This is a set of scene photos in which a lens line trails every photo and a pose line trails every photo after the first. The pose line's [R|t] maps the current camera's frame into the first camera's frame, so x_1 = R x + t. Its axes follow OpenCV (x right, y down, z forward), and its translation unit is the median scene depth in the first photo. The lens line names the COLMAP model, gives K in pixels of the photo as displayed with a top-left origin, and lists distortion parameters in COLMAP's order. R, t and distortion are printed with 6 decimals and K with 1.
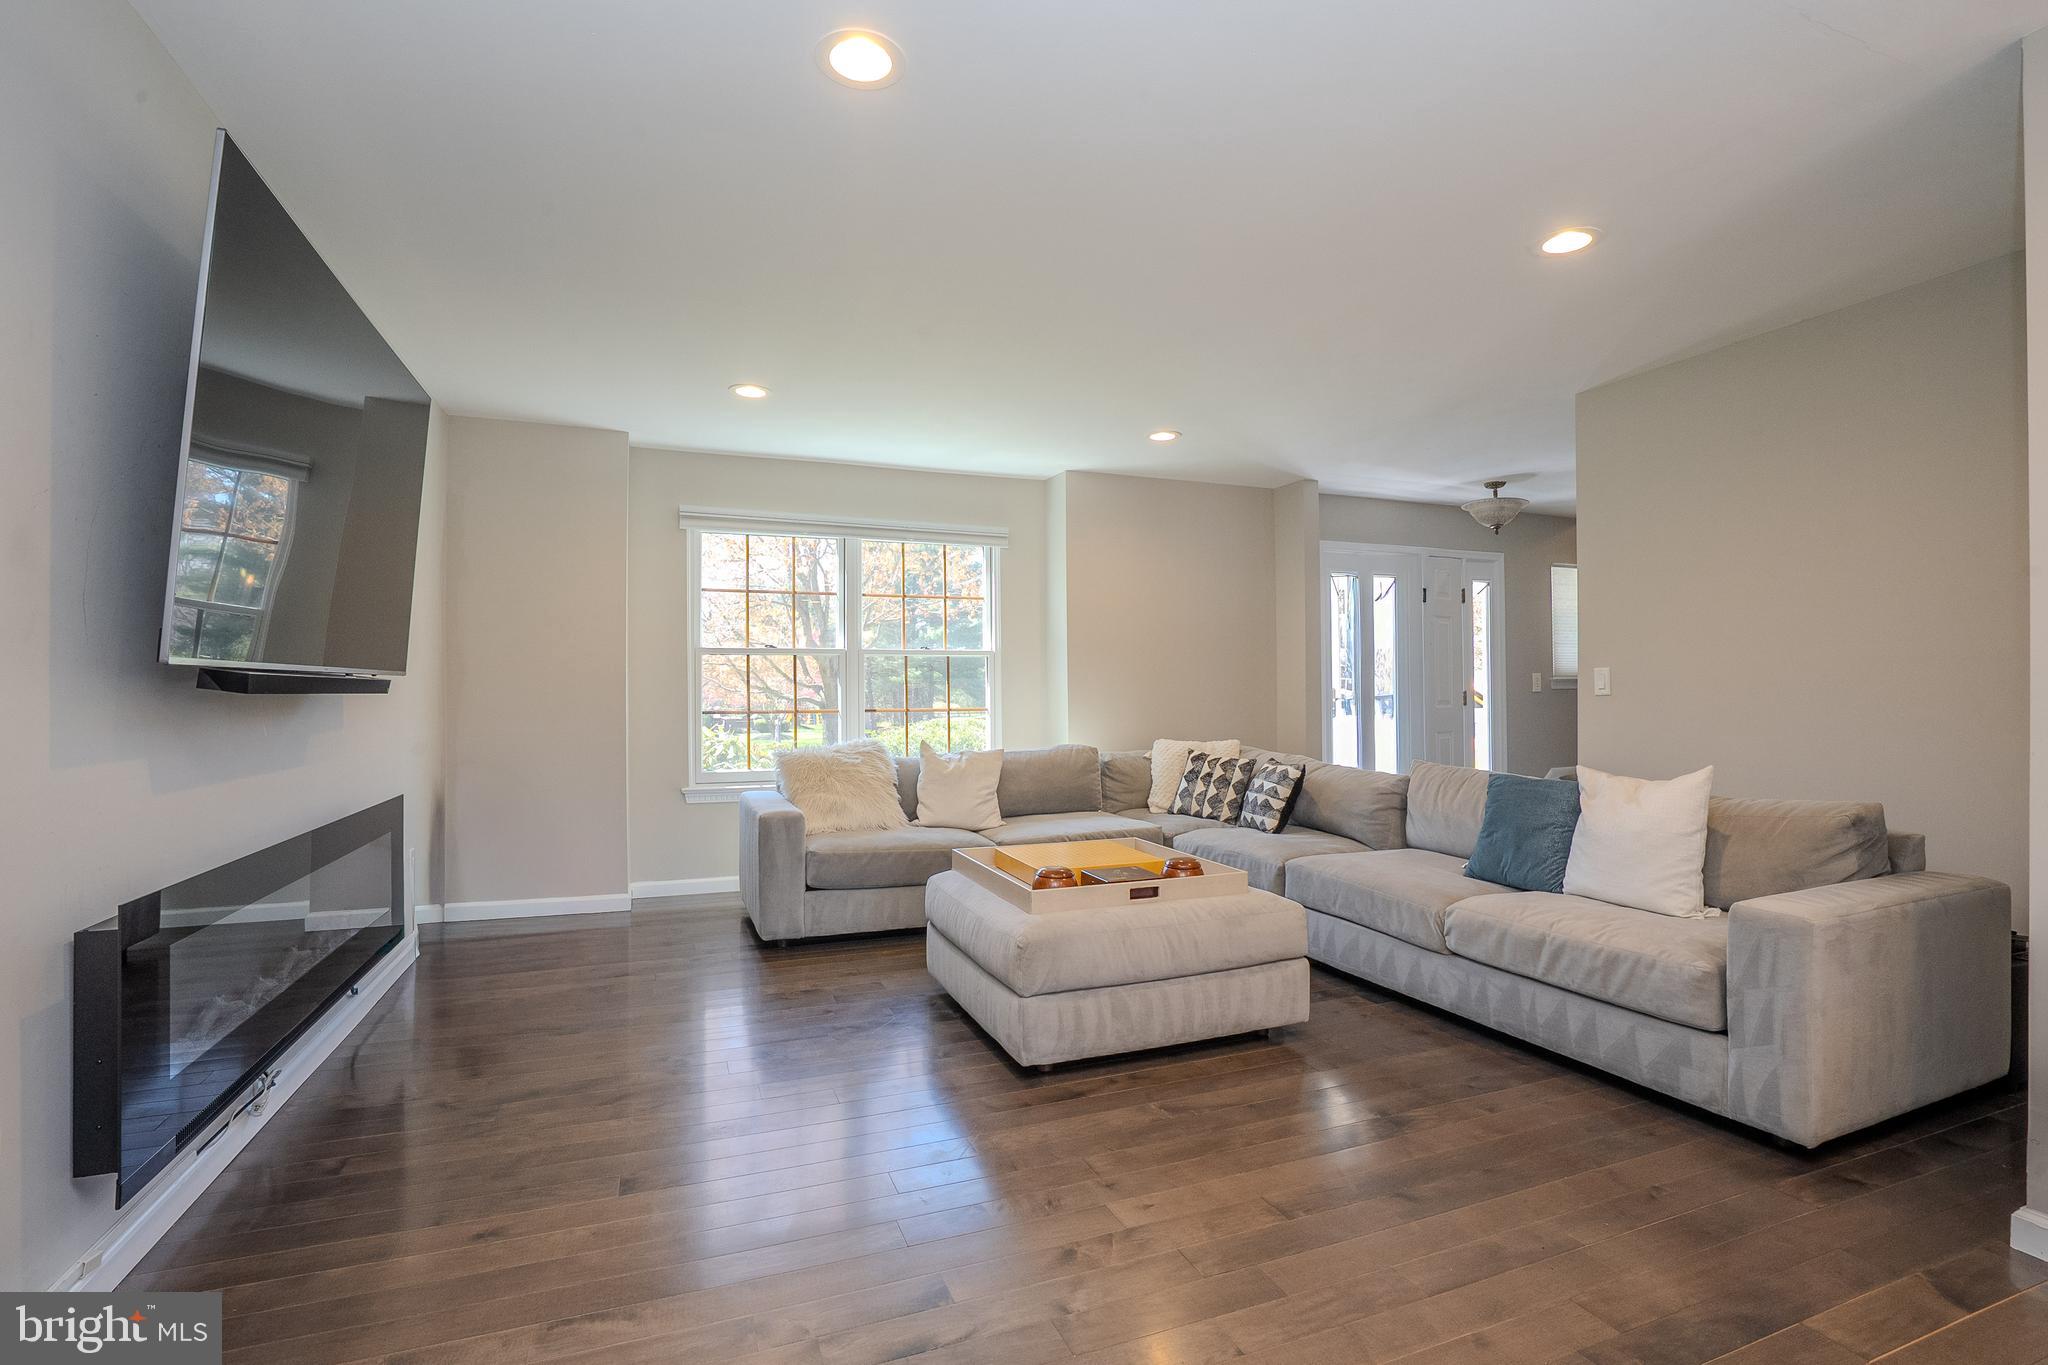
lens RADIAL K [[940.2, 0, 1041.1], [0, 940.2, 671.0], [0, 0, 1]] dist [-0.056080, 0.017447]
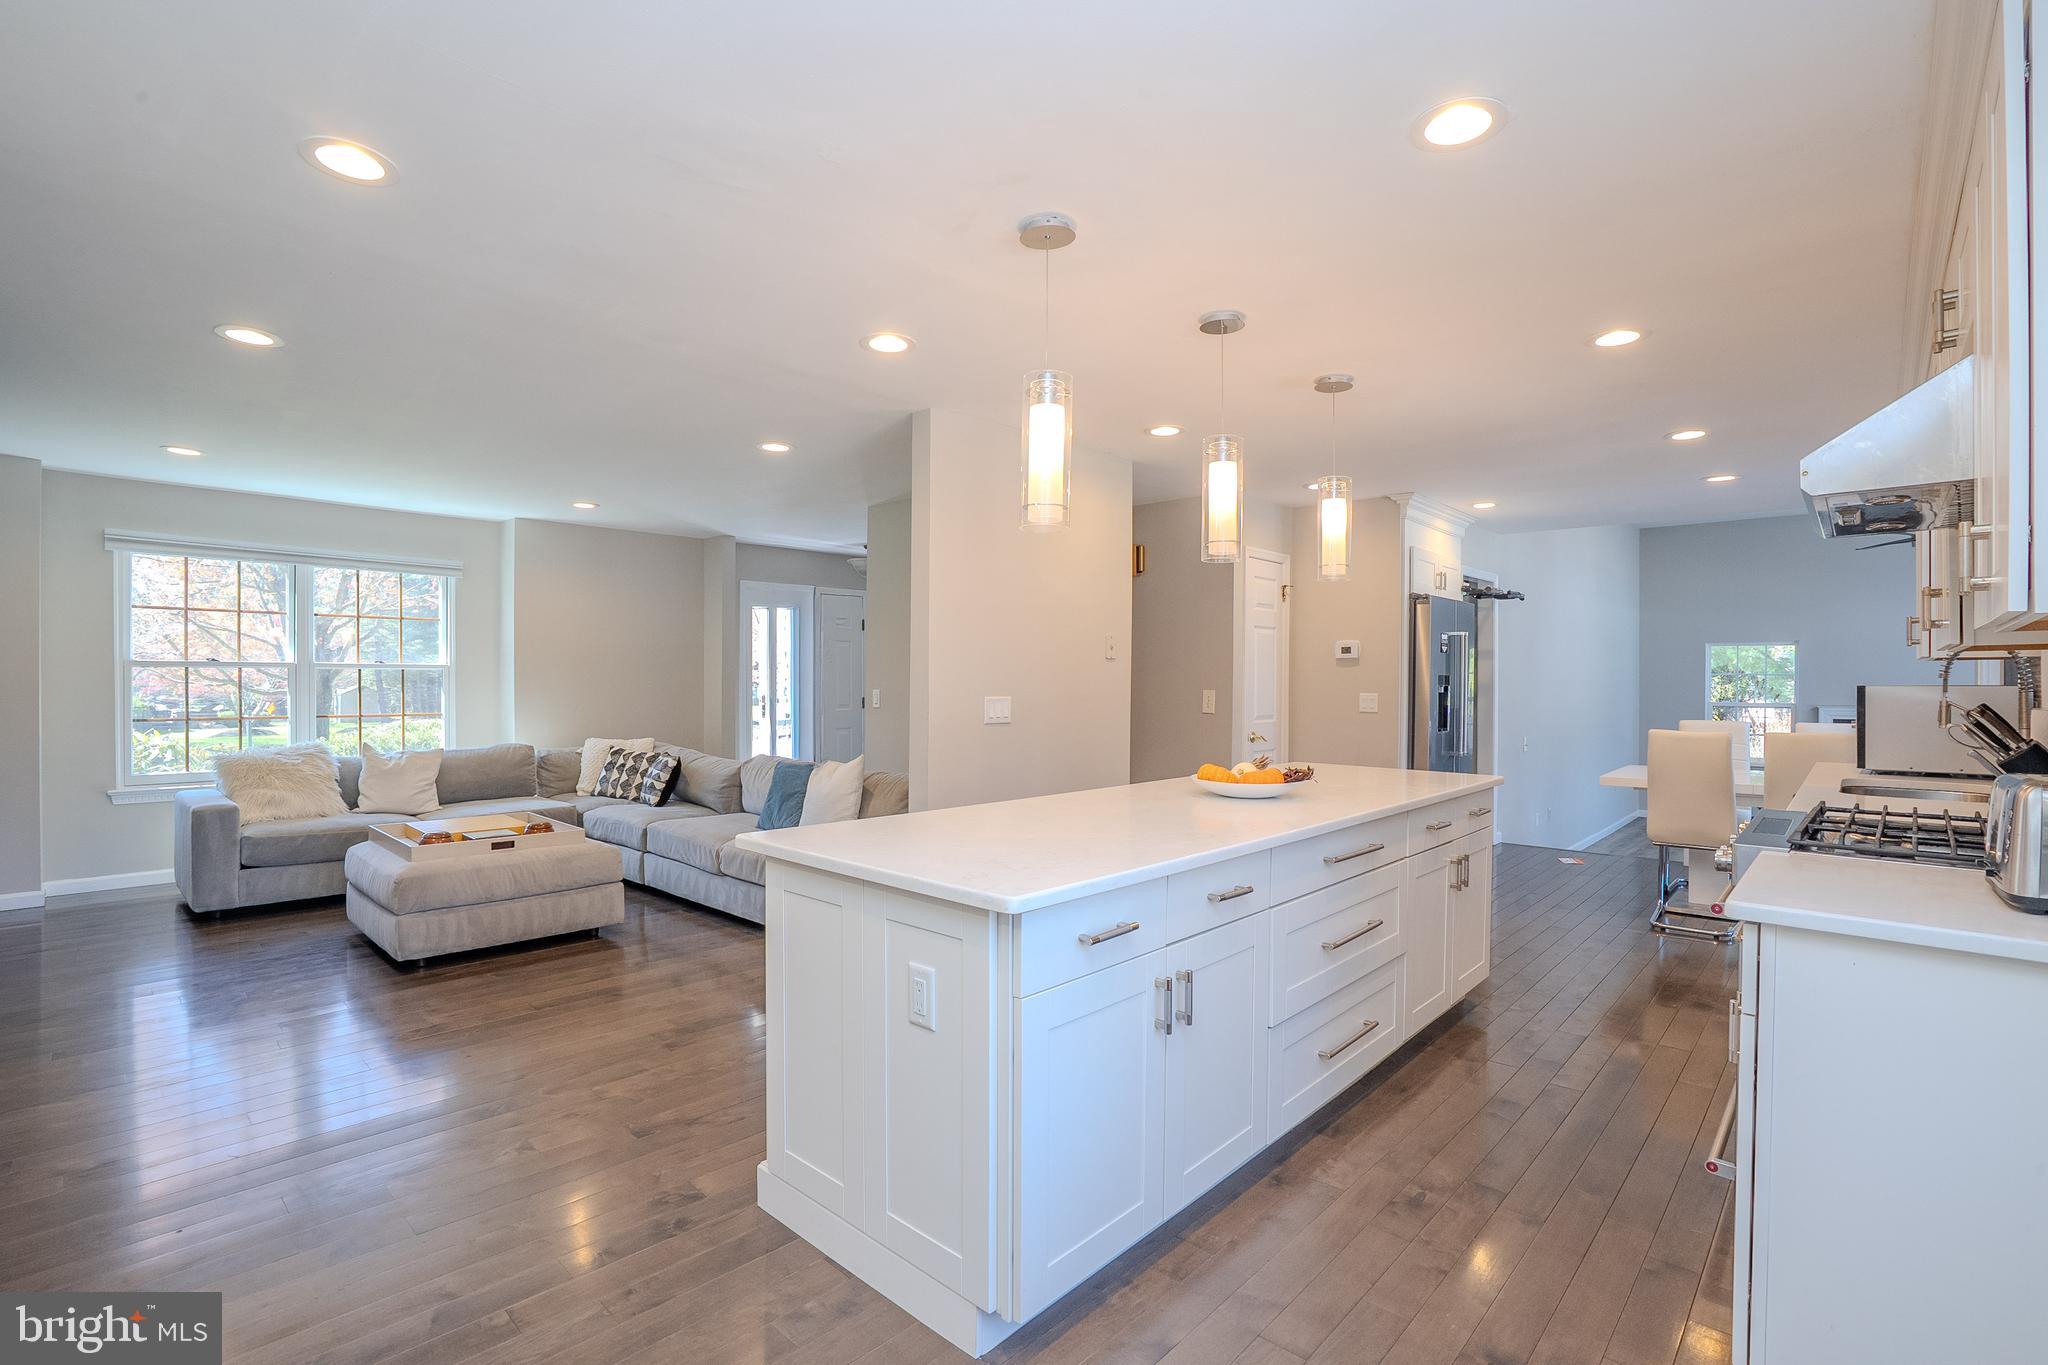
lens RADIAL K [[940.2, 0, 1040.4], [0, 940.2, 676.9], [0, 0, 1]] dist [-0.056080, 0.017447]
pose [[0.905825, 0.008856, 0.423559, 0.174454], [-0.017737, 0.999698, 0.017031, -0.050183], [-0.423280, -0.022940, 0.905709, -0.469053]]
